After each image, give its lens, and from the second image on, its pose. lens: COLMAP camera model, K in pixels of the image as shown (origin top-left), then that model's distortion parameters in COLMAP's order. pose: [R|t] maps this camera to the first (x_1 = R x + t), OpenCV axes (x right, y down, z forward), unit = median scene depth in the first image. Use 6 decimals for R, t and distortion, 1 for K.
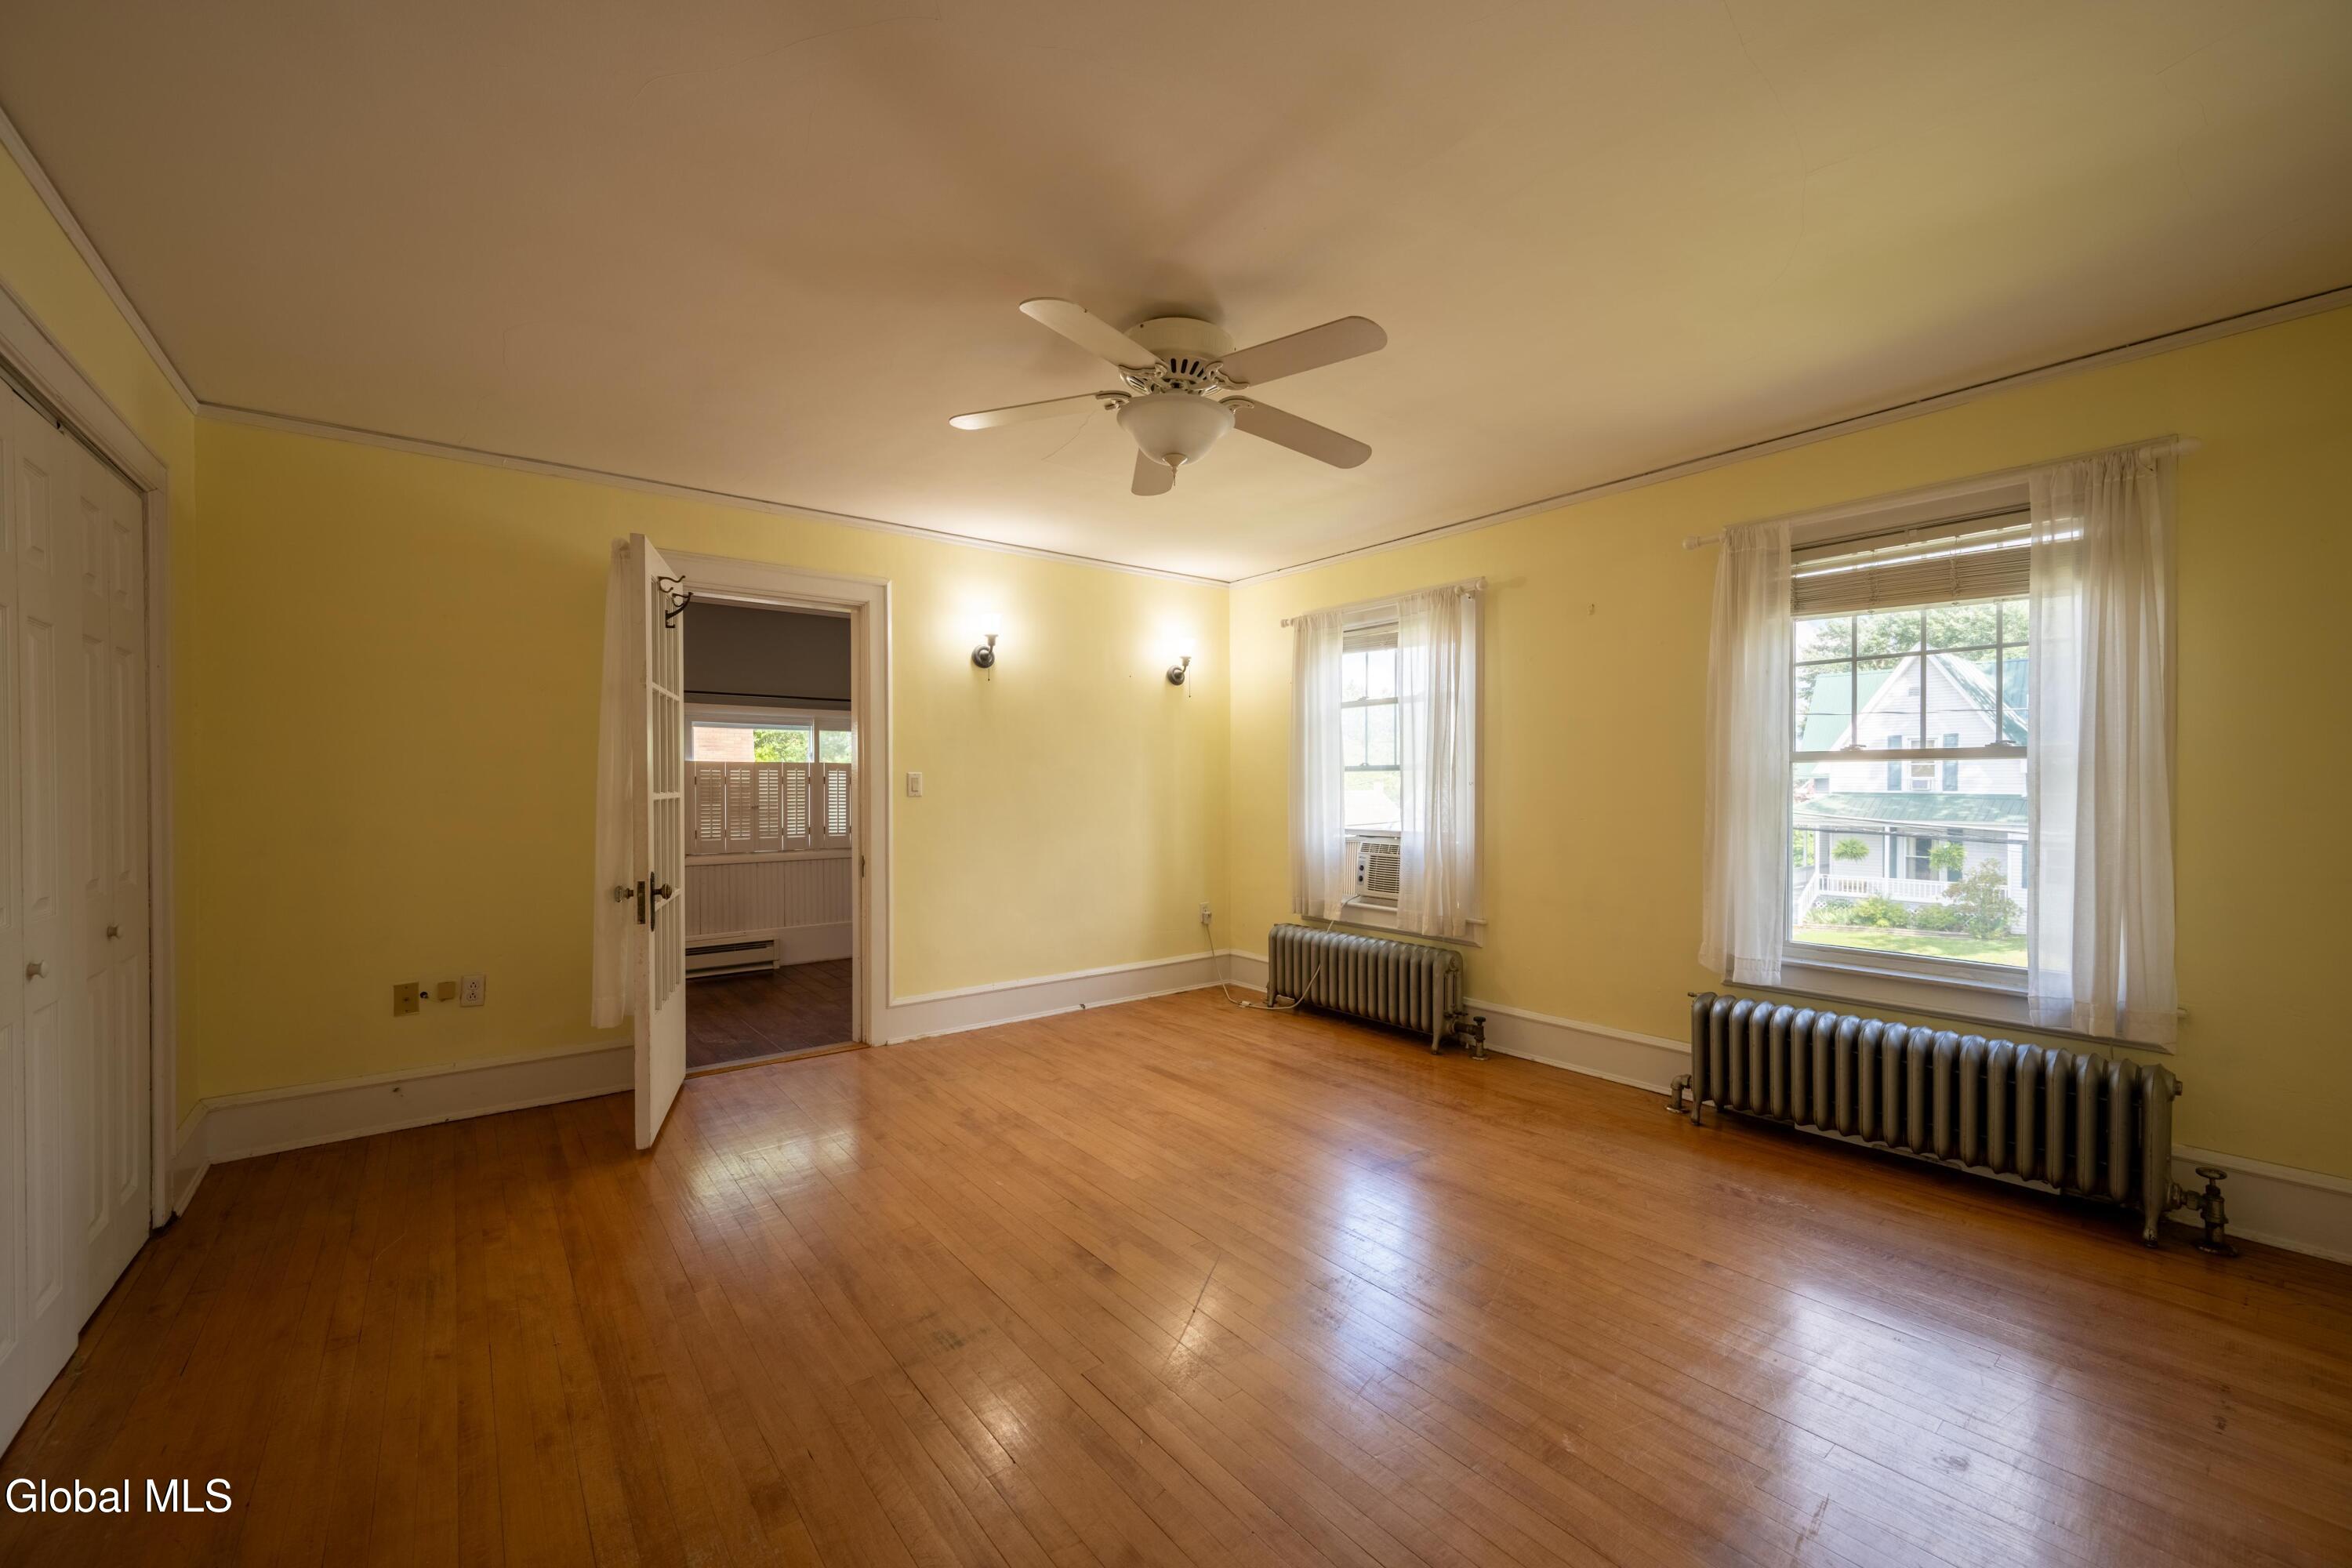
lens RADIAL K [[935.6, 0, 1137.0], [0, 935.6, 801.3], [0, 0, 1]] dist [-0.001096, -0.000214]
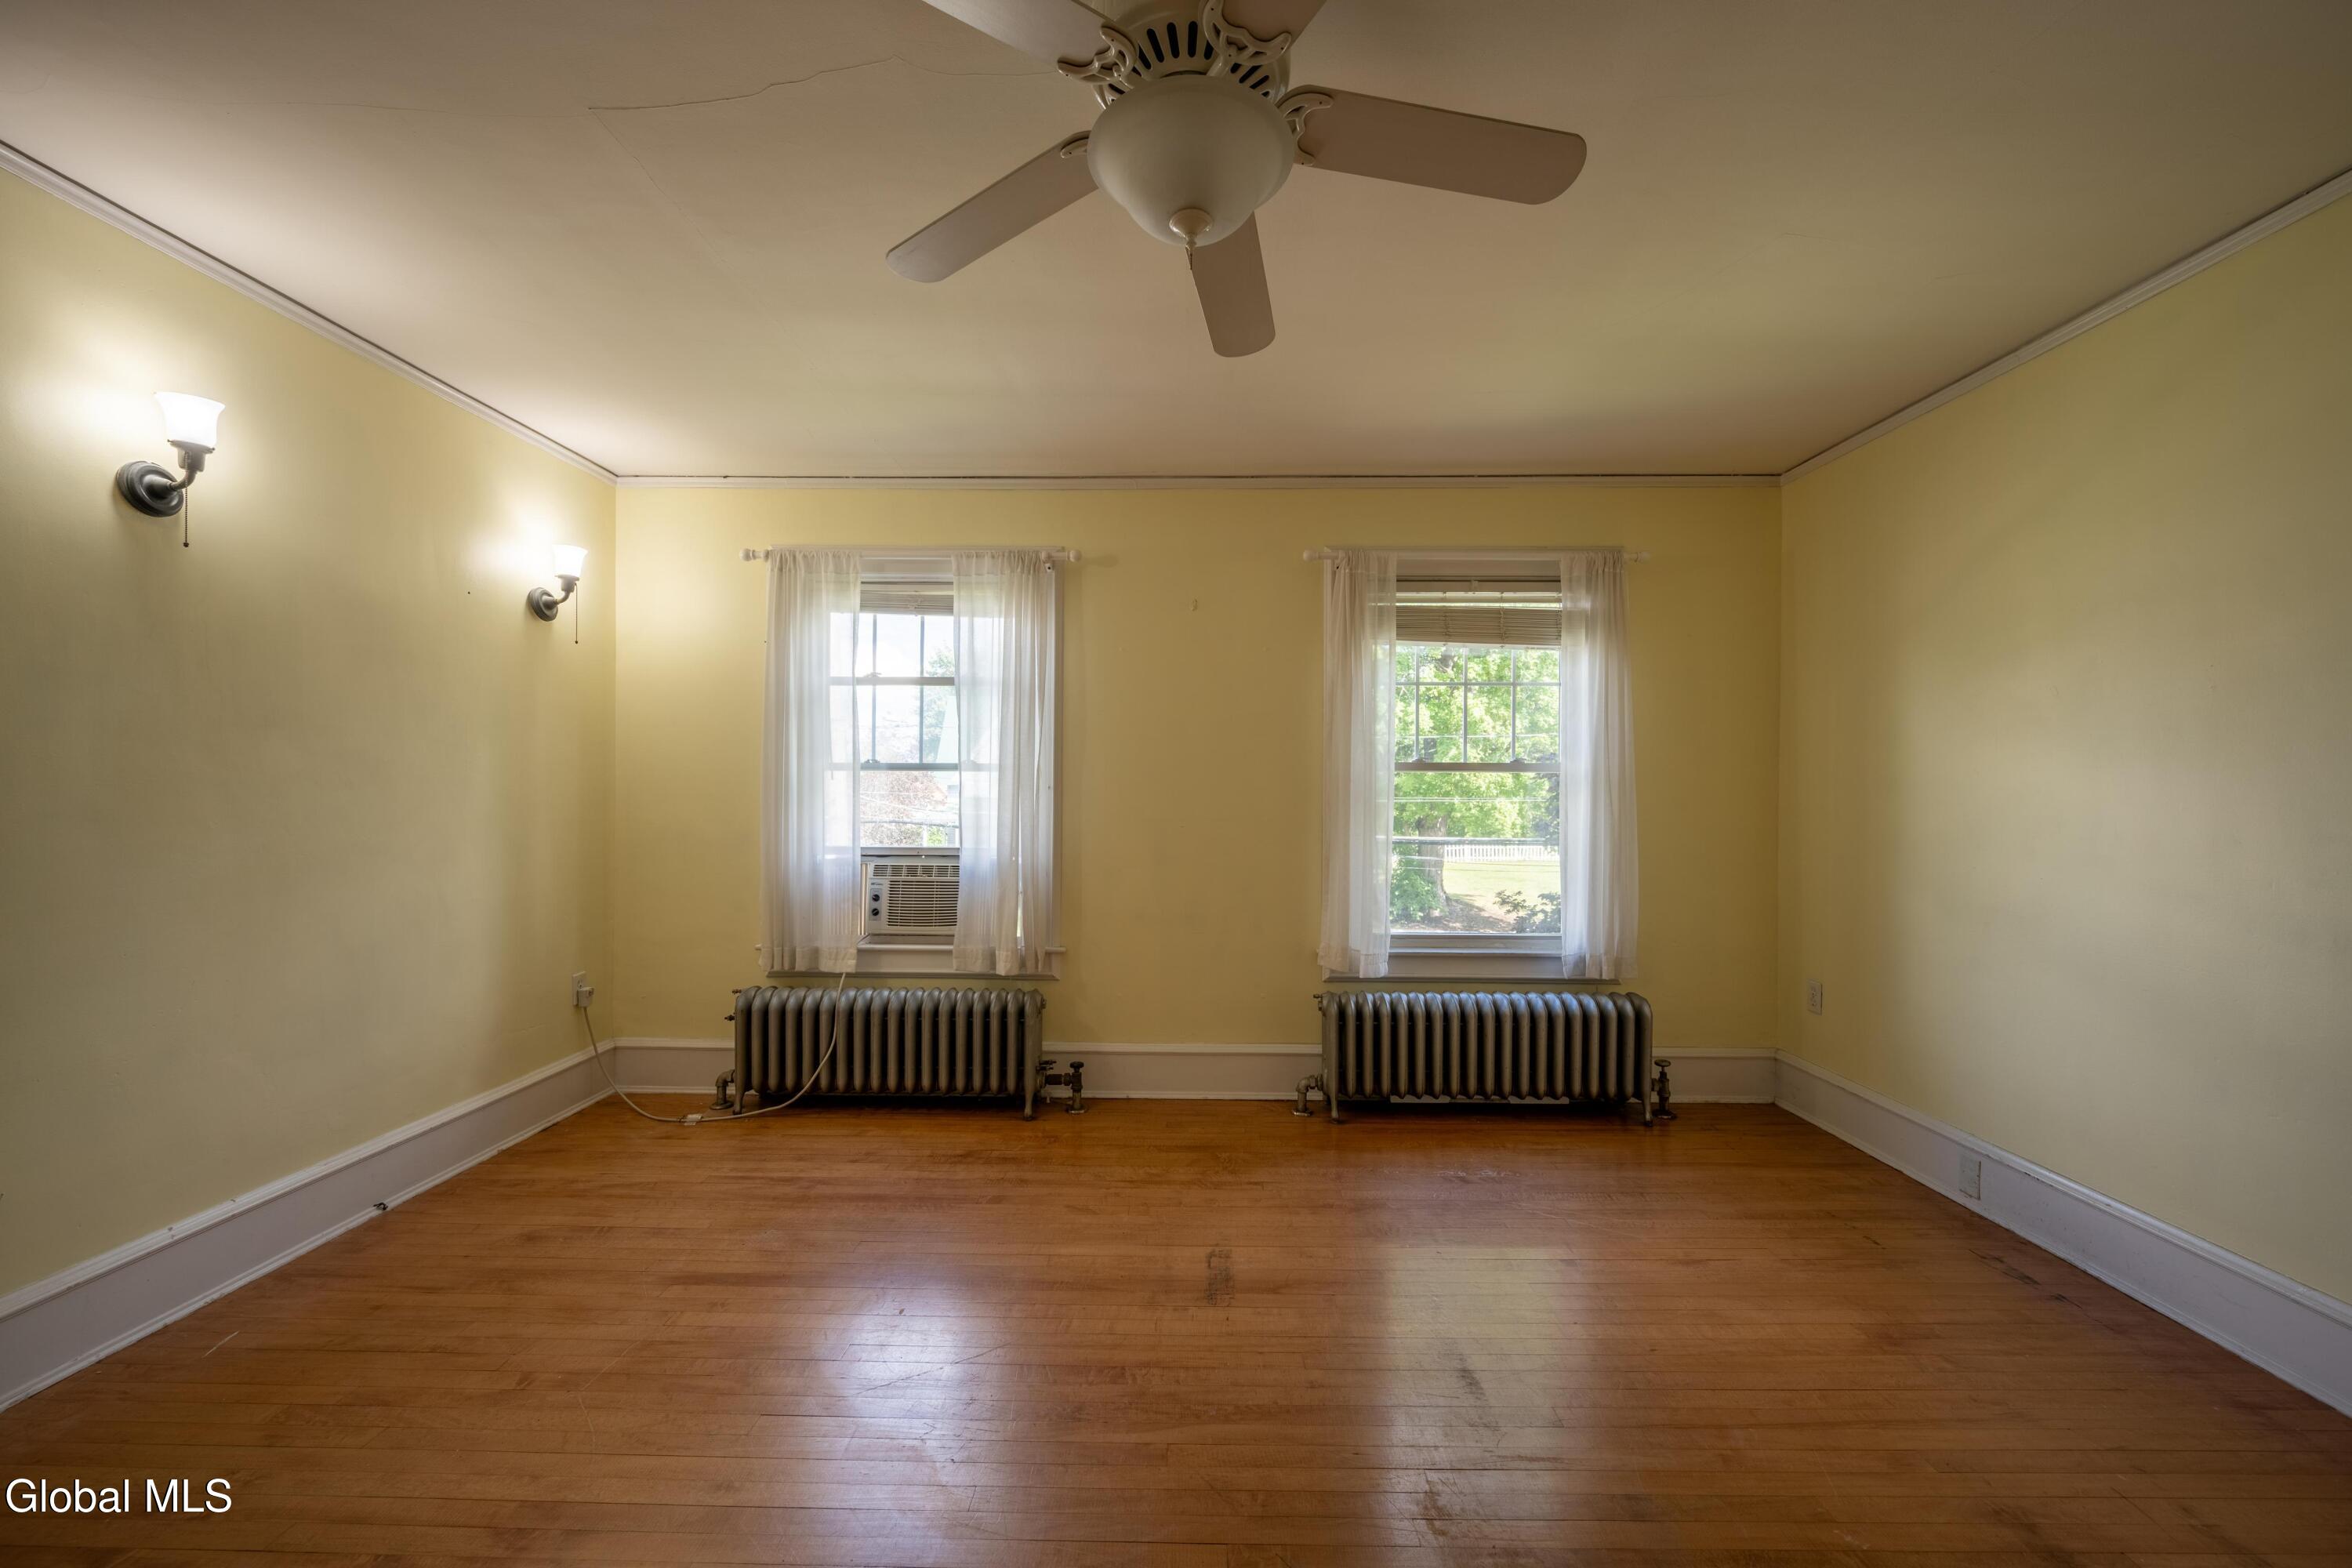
lens RADIAL K [[935.6, 0, 1137.0], [0, 935.6, 801.3], [0, 0, 1]] dist [-0.001096, -0.000214]
pose [[0.602003, 0.000127, 0.798494, -0.269066], [0.006387, 0.999967, -0.004975, -0.002170], [-0.798468, 0.008095, 0.601983, 0.424236]]
